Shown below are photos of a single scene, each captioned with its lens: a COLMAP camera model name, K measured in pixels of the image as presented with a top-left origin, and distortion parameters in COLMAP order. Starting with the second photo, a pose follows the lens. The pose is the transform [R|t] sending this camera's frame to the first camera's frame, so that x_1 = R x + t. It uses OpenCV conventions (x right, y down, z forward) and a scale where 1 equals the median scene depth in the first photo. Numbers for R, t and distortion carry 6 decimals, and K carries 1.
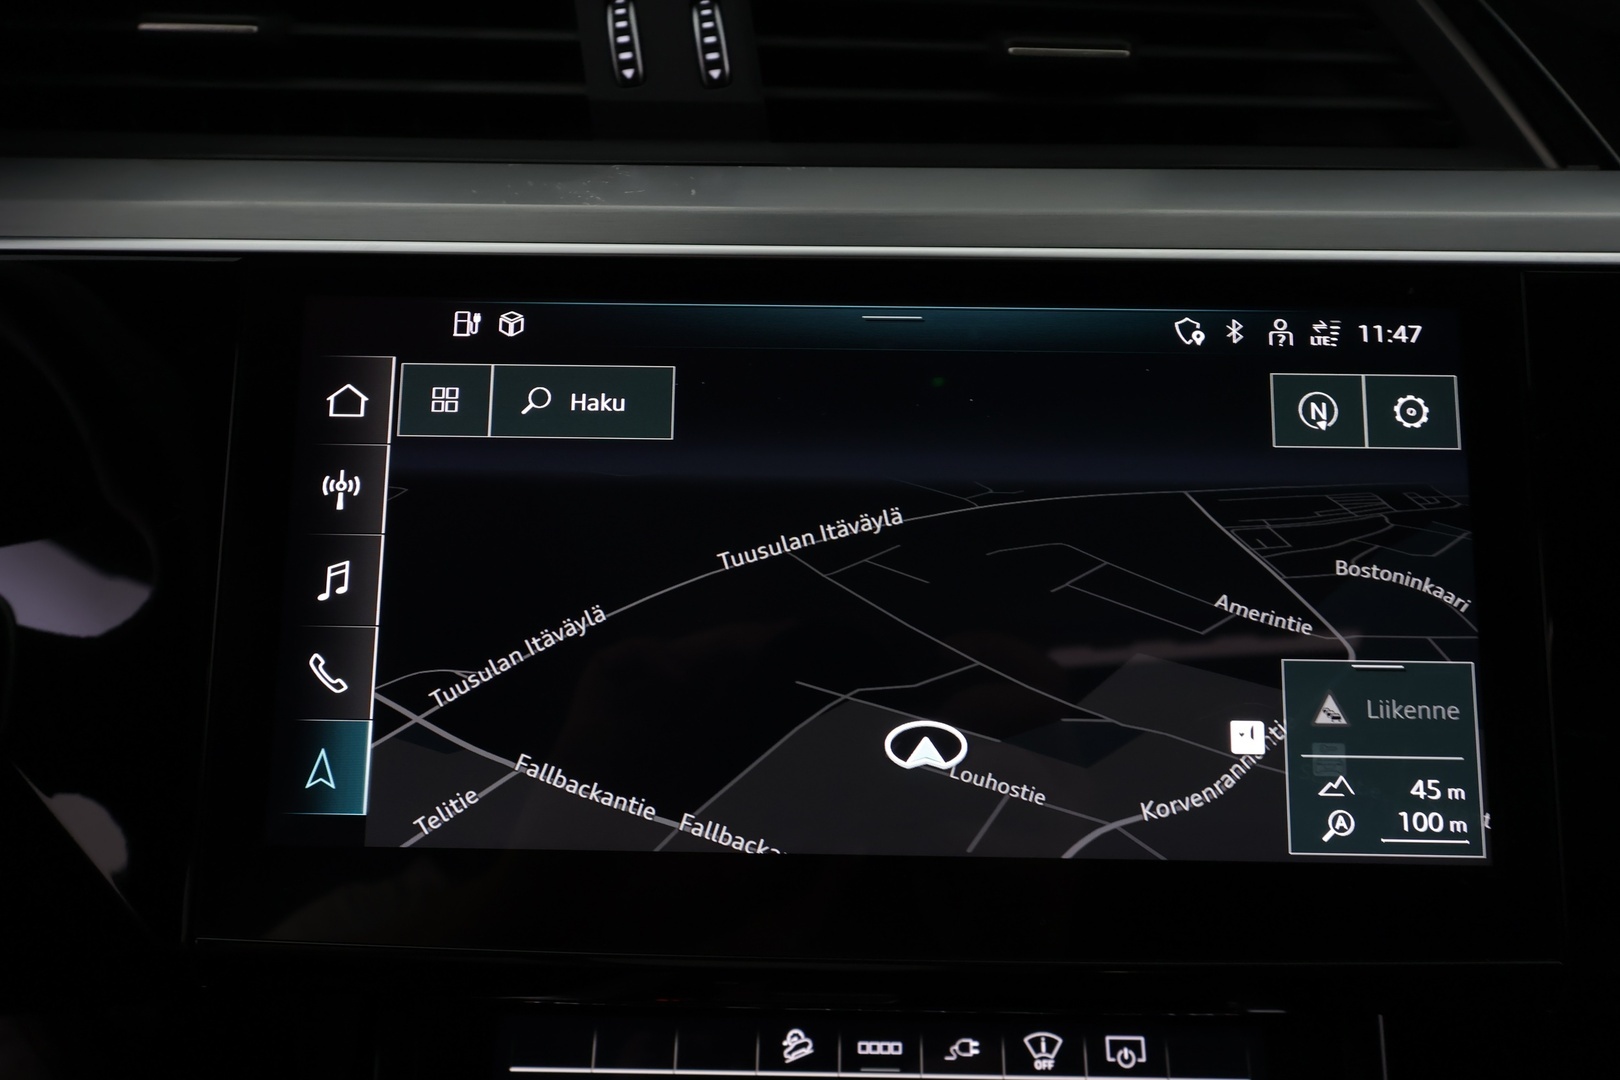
lens RADIAL K [[1337.2, 0, 805.5], [0, 1337.2, 534.8], [0, 0, 1]] dist [0.005759, 0.008191]
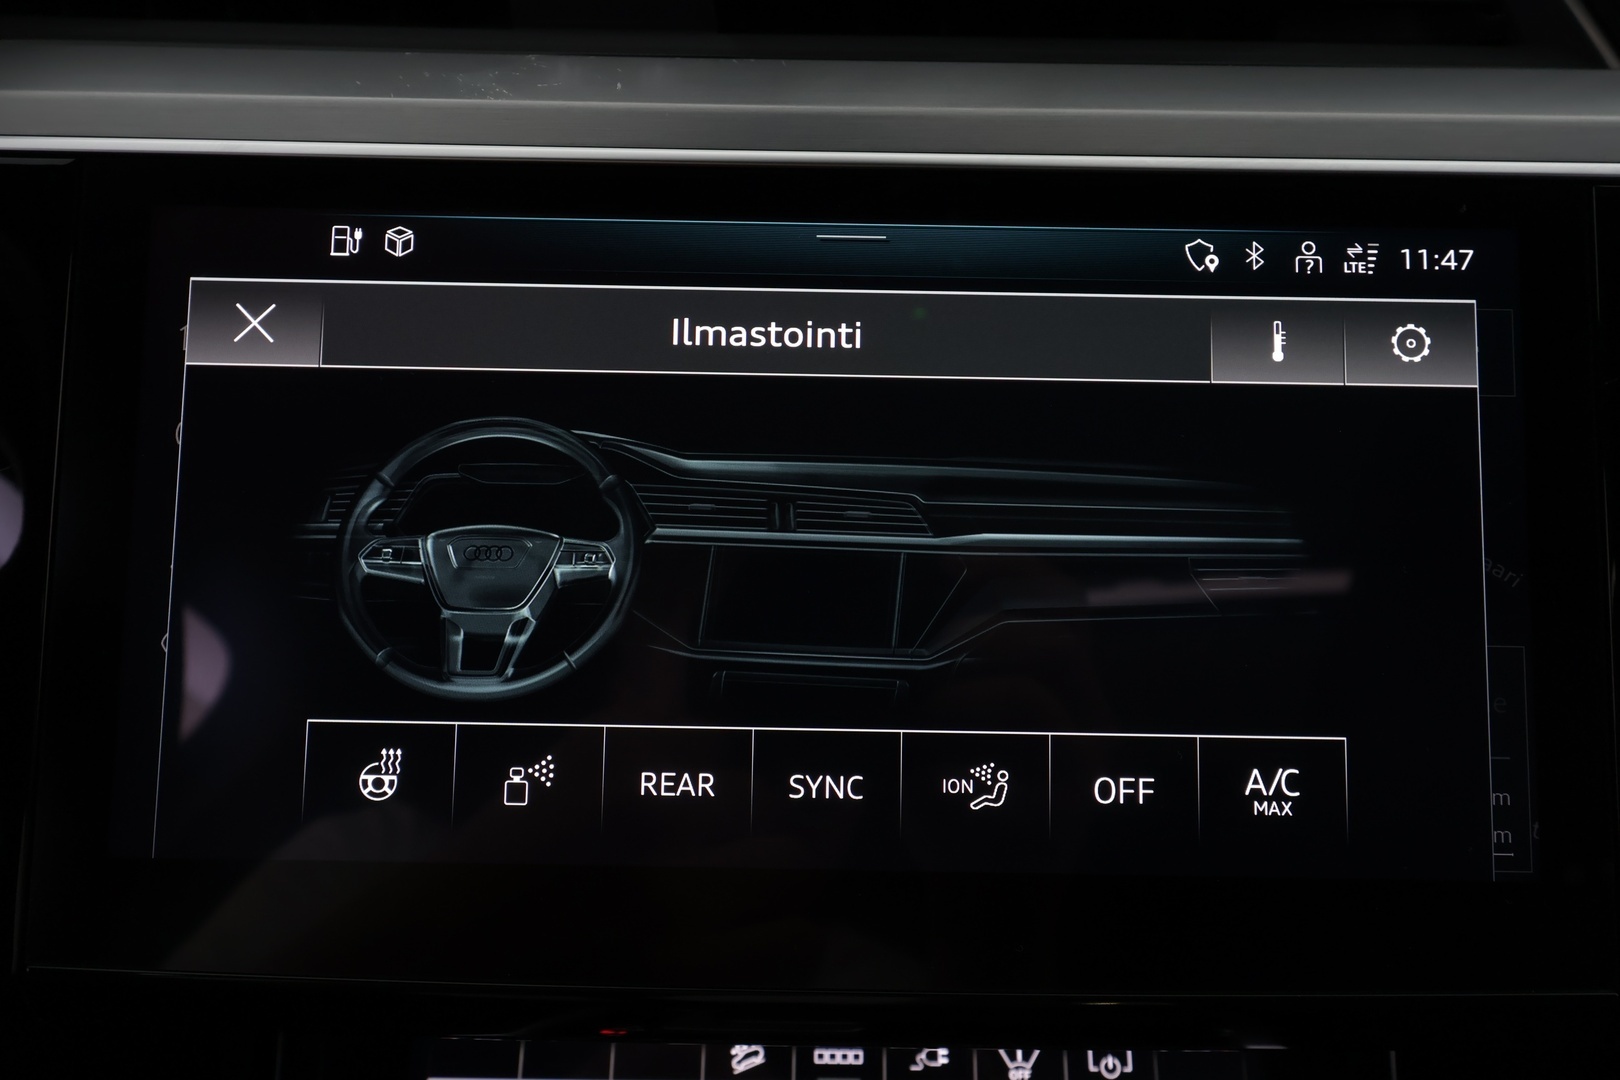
lens RADIAL K [[1339.5, 0, 805.8], [0, 1339.5, 543.4], [0, 0, 1]] dist [0.011196, -0.003093]
pose [[0.999920, 0.003437, 0.012156, 0.026269], [-0.004112, 0.998425, 0.055958, -0.016199], [-0.011945, -0.056004, 0.998359, 0.143416]]
